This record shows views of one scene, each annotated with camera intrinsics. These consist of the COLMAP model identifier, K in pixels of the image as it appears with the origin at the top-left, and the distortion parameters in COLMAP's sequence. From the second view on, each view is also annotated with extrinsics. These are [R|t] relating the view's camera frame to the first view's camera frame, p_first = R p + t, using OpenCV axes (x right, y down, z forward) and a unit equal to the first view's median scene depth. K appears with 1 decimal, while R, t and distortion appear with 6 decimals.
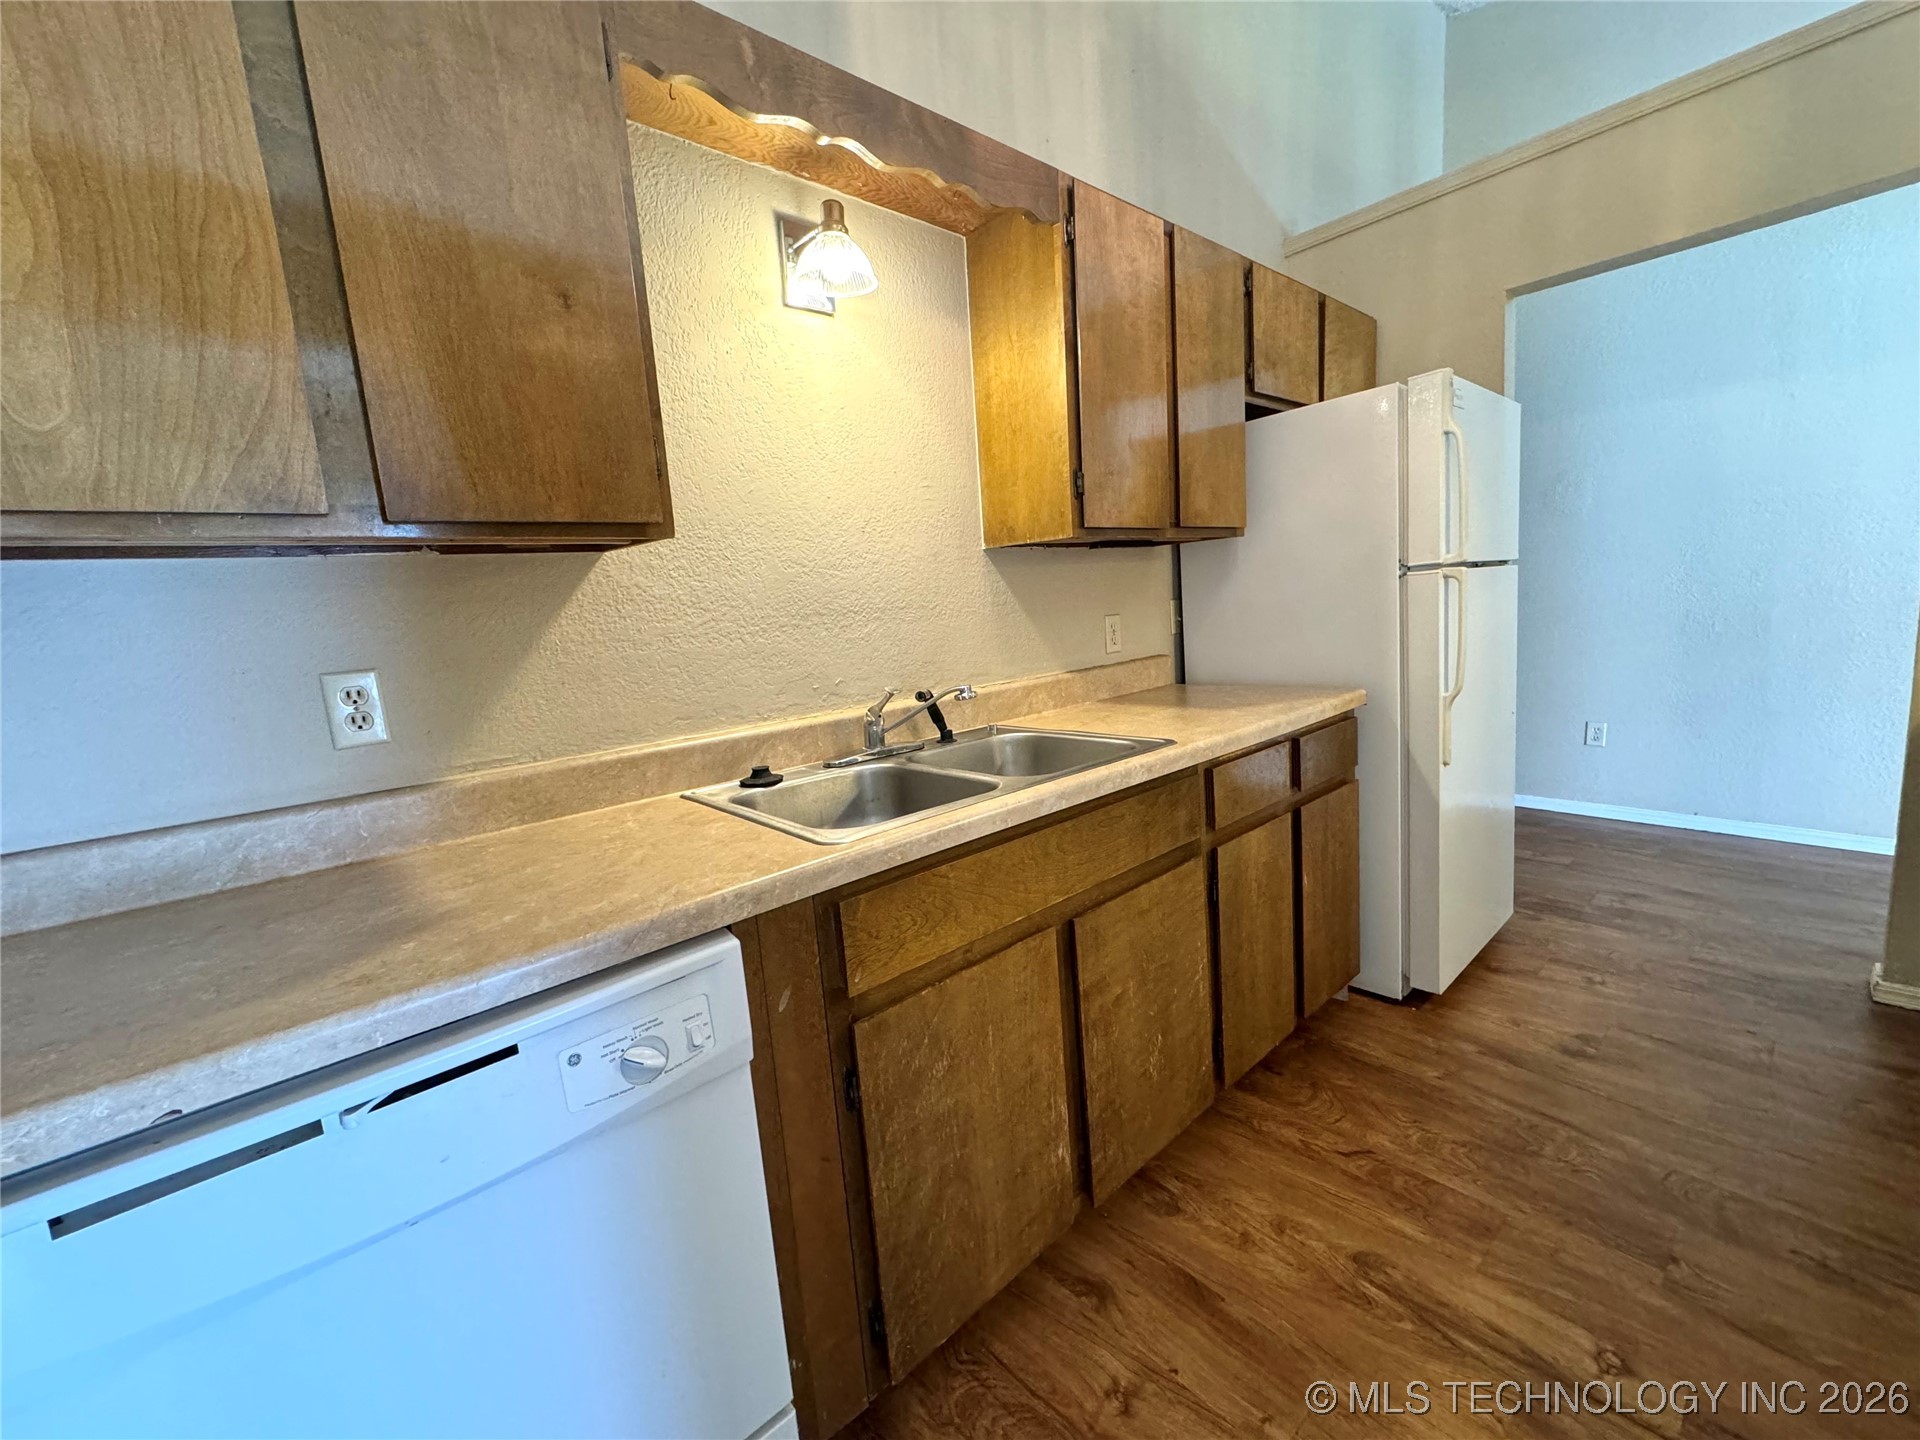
lens RADIAL K [[766.5, 0, 956.3], [0, 766.5, 701.2], [0, 0, 1]] dist [-0.001065, 0.000699]
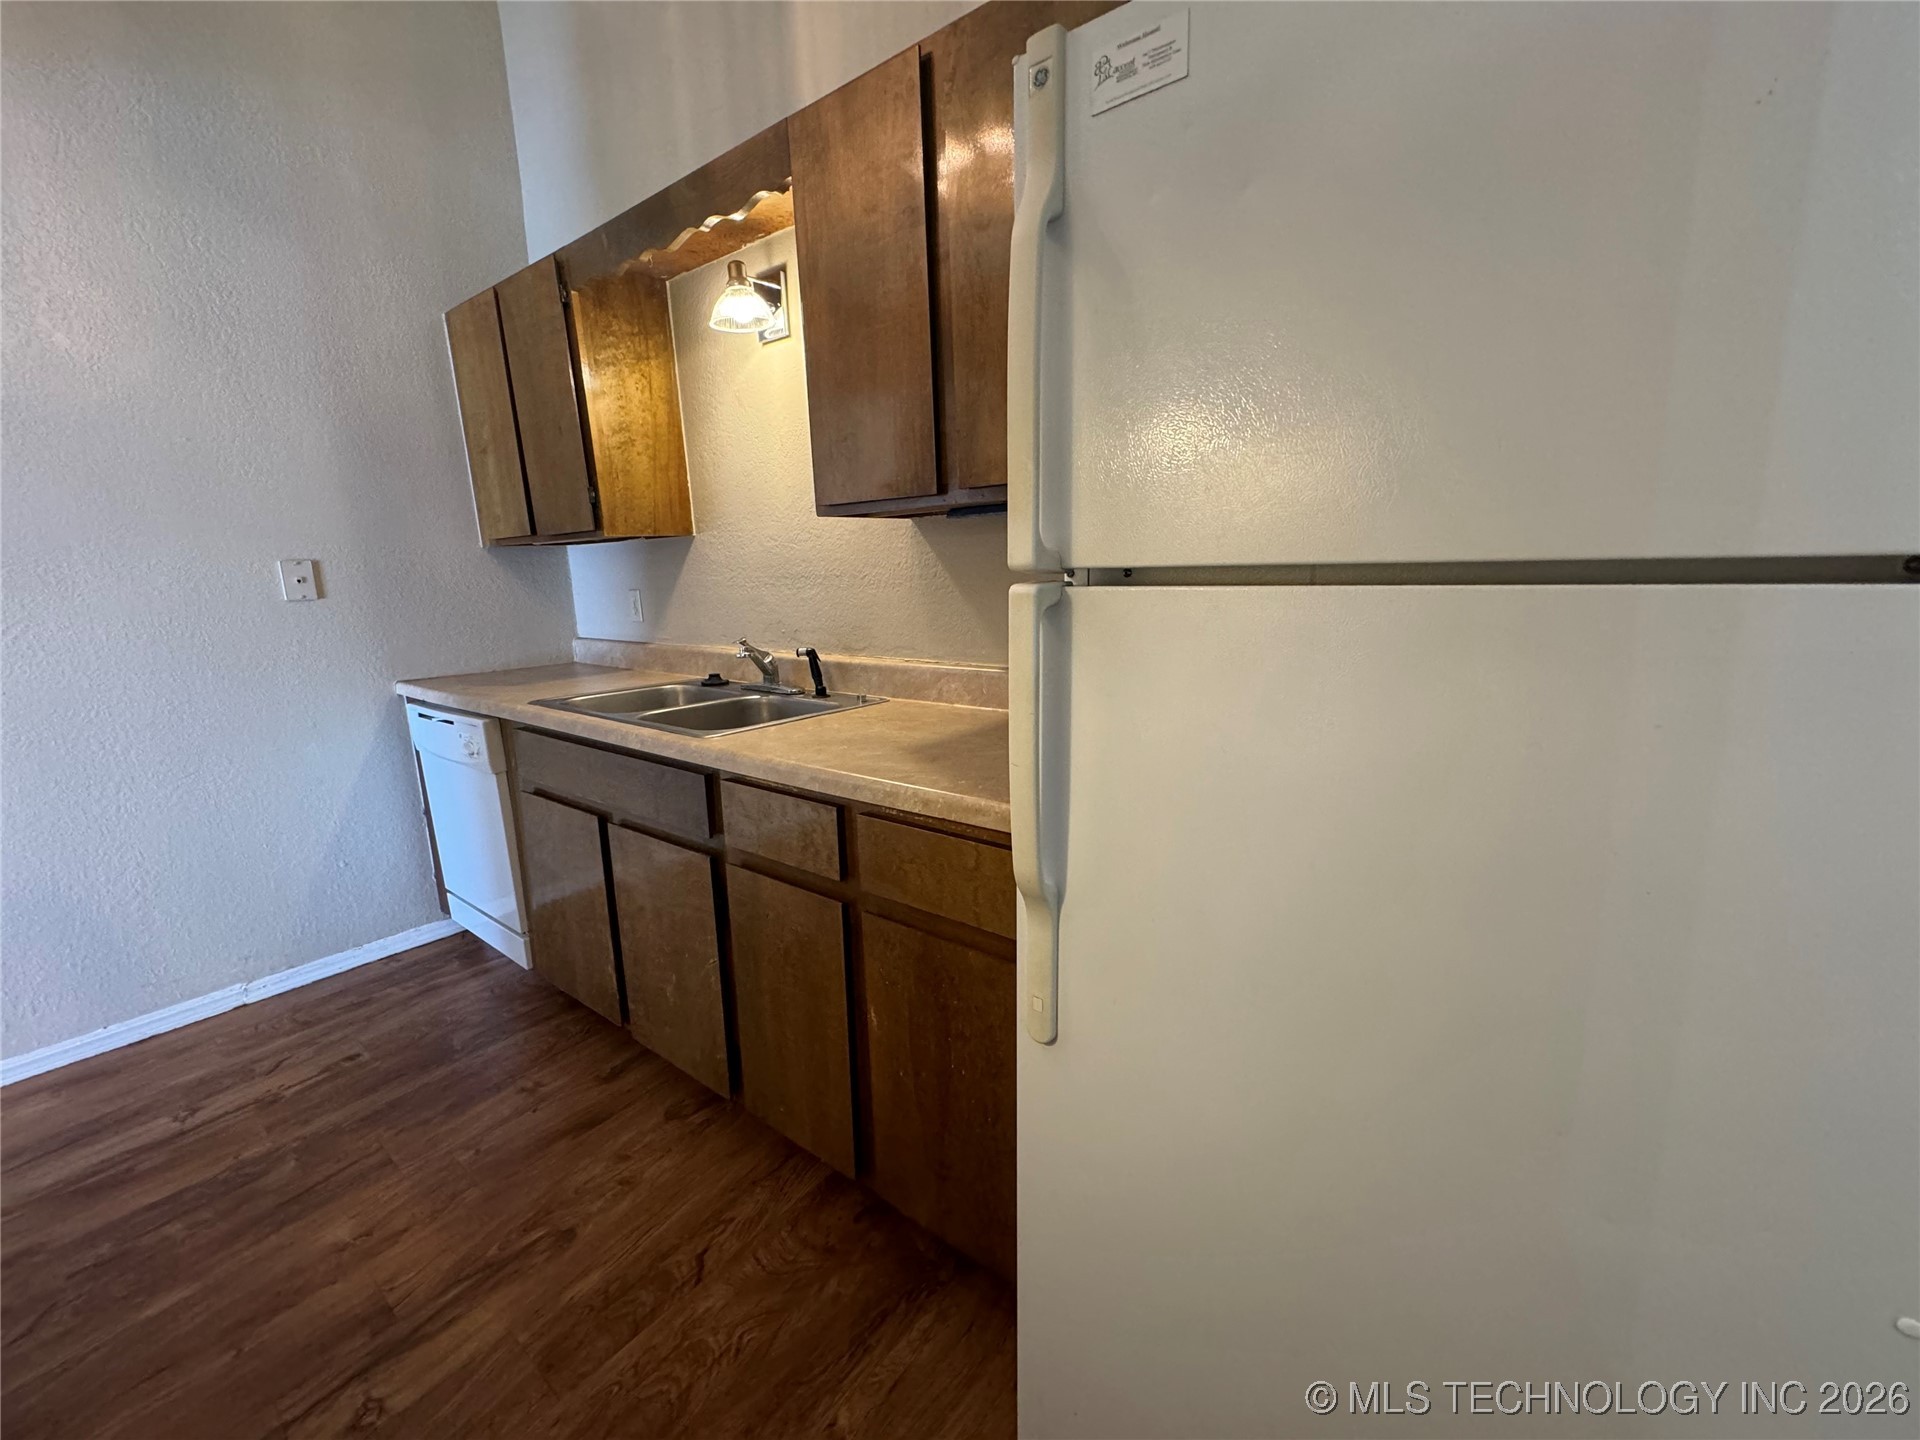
lens RADIAL K [[766.5, 0, 957.0], [0, 766.5, 702.4], [0, 0, 1]] dist [-0.001065, 0.000699]
pose [[0.196243, 0.238519, -0.951103, 1.336892], [-0.111560, 0.969097, 0.220013, -0.255850], [0.974188, 0.062929, 0.216787, 1.137704]]
